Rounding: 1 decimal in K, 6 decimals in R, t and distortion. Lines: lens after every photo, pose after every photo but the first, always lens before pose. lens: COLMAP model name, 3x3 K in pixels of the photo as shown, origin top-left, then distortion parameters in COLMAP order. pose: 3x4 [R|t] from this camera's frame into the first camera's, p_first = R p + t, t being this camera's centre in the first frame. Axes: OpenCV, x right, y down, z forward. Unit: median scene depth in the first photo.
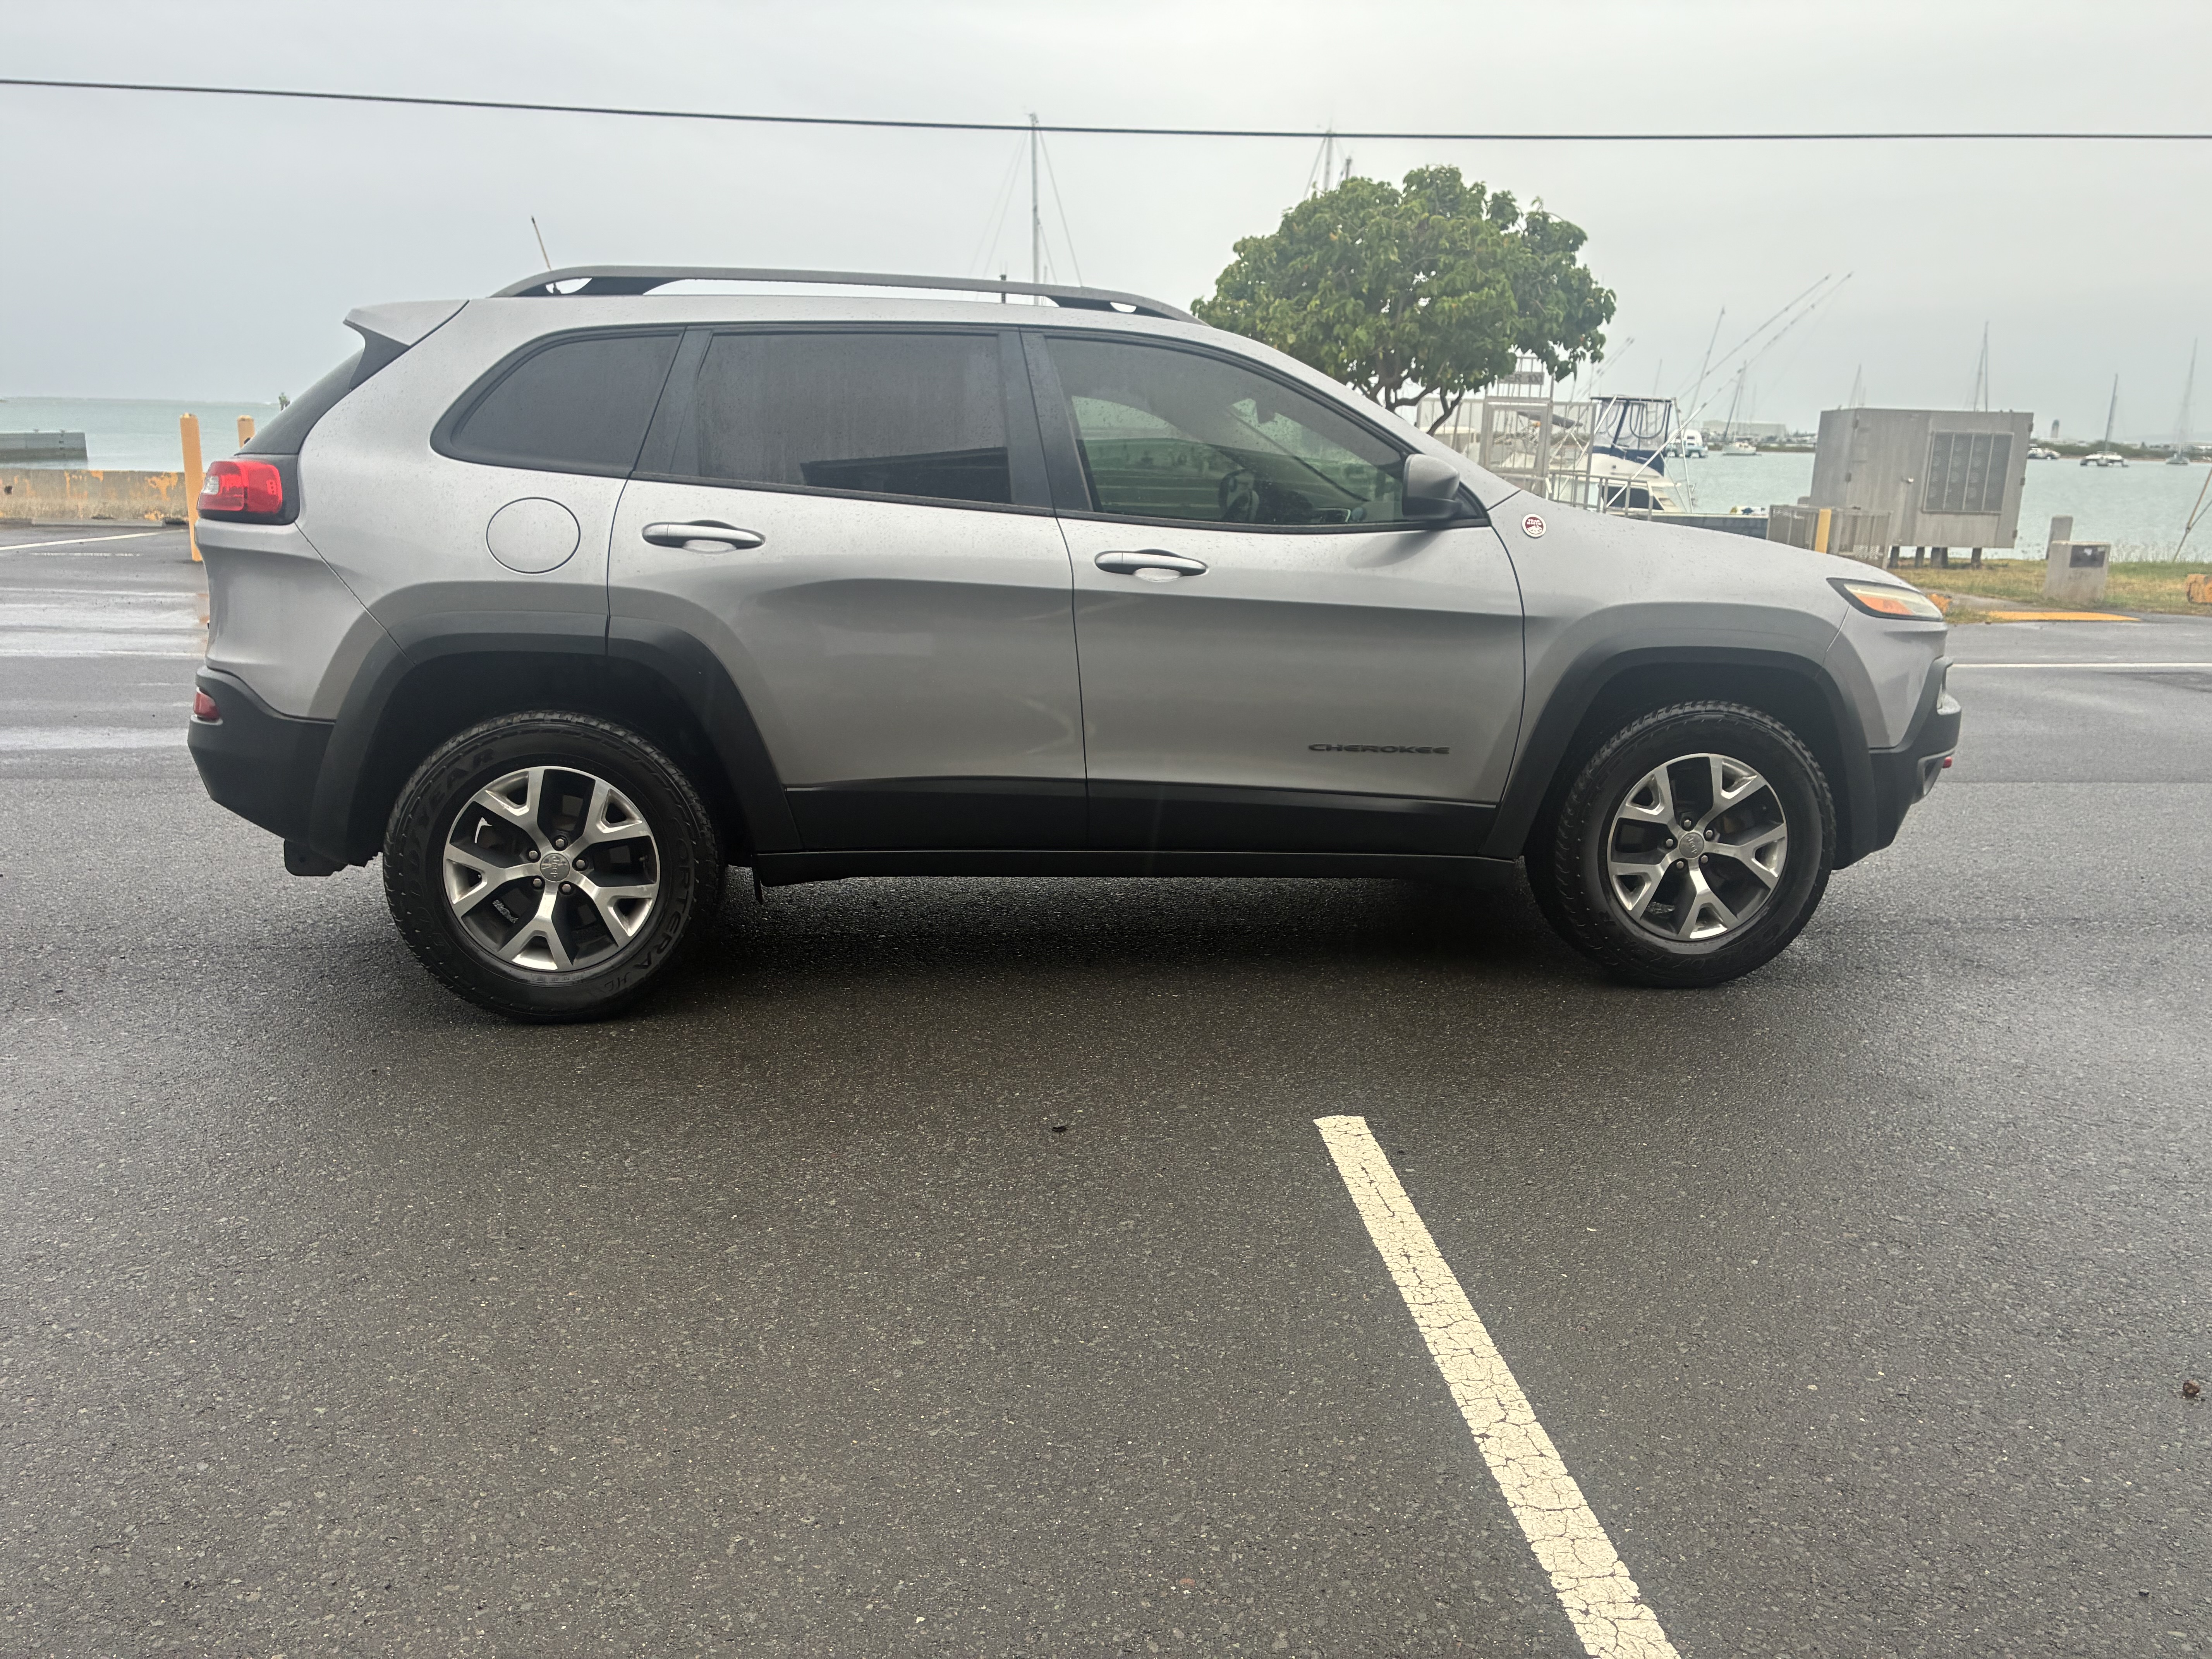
lens RADIAL K [[1720.6, 0, 1112.1], [0, 1720.6, 829.5], [0, 0, 1]] dist [0.023649, -0.003464]
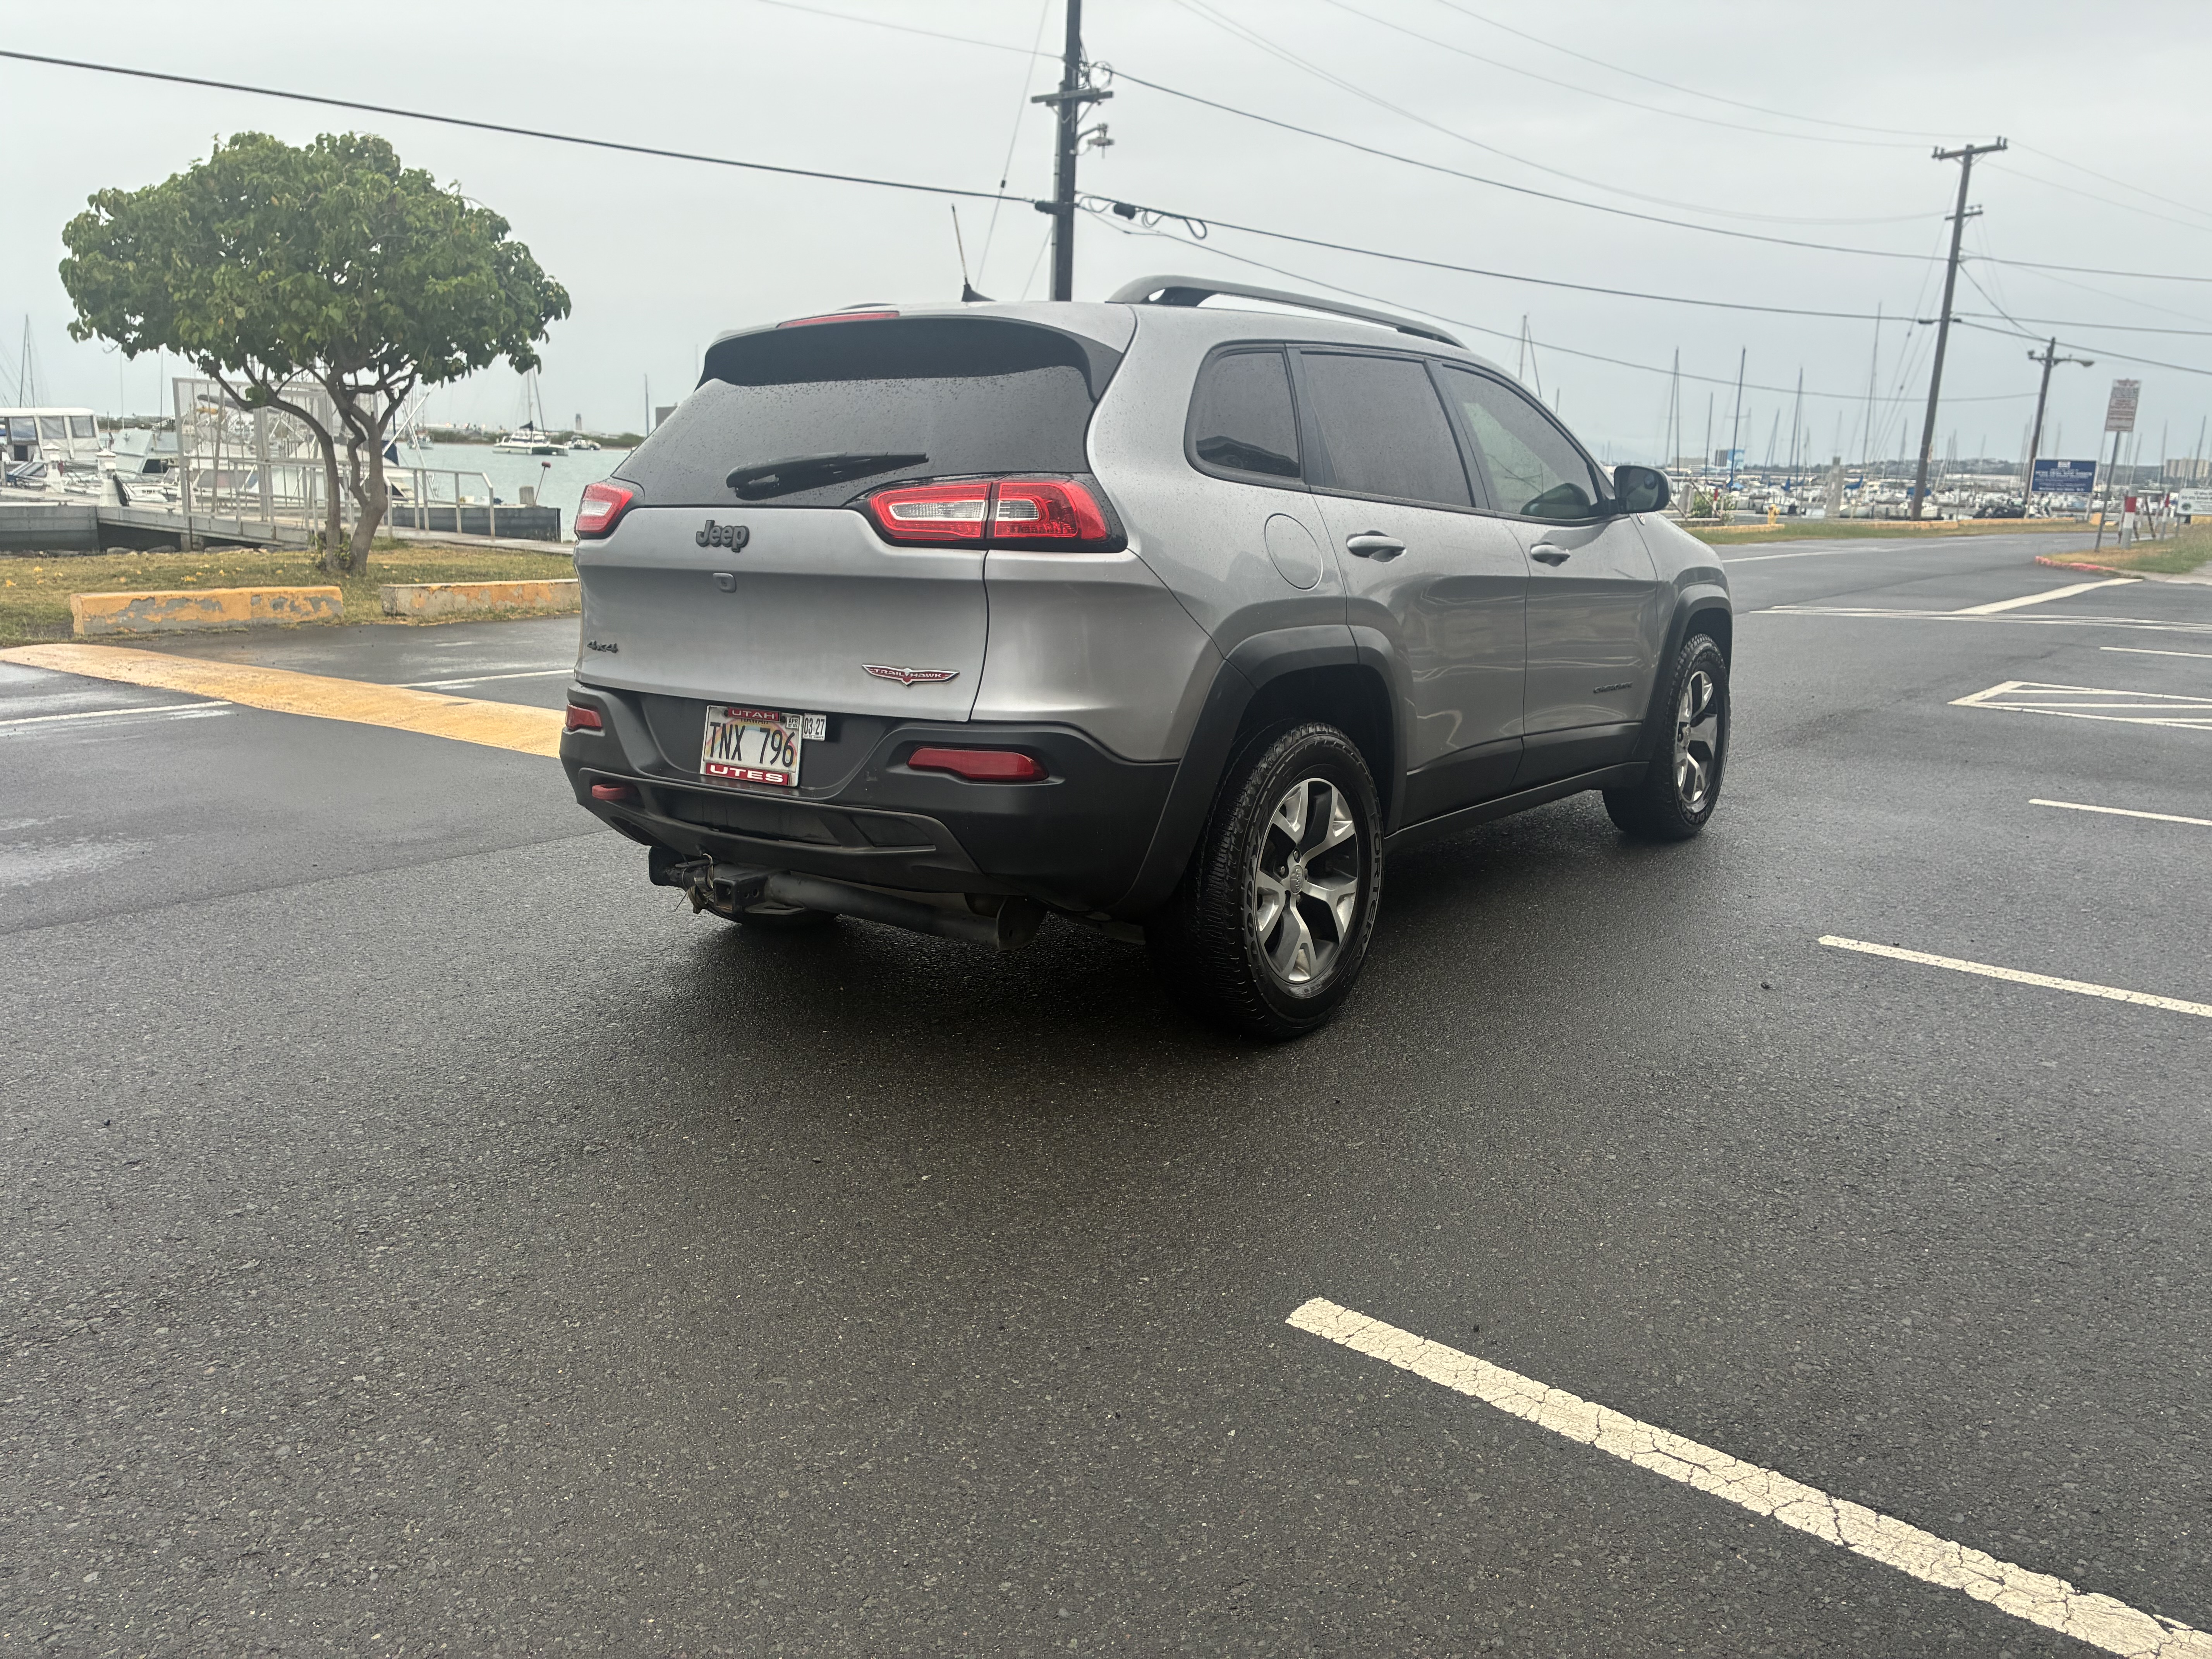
lens RADIAL K [[1720.6, 0, 1112.1], [0, 1720.6, 829.5], [0, 0, 1]] dist [0.023649, -0.003464]
pose [[0.703977, -0.150286, 0.694140, -0.990726], [0.145904, 0.987112, 0.065745, -0.080758], [-0.695075, 0.054995, 0.716831, 0.326384]]
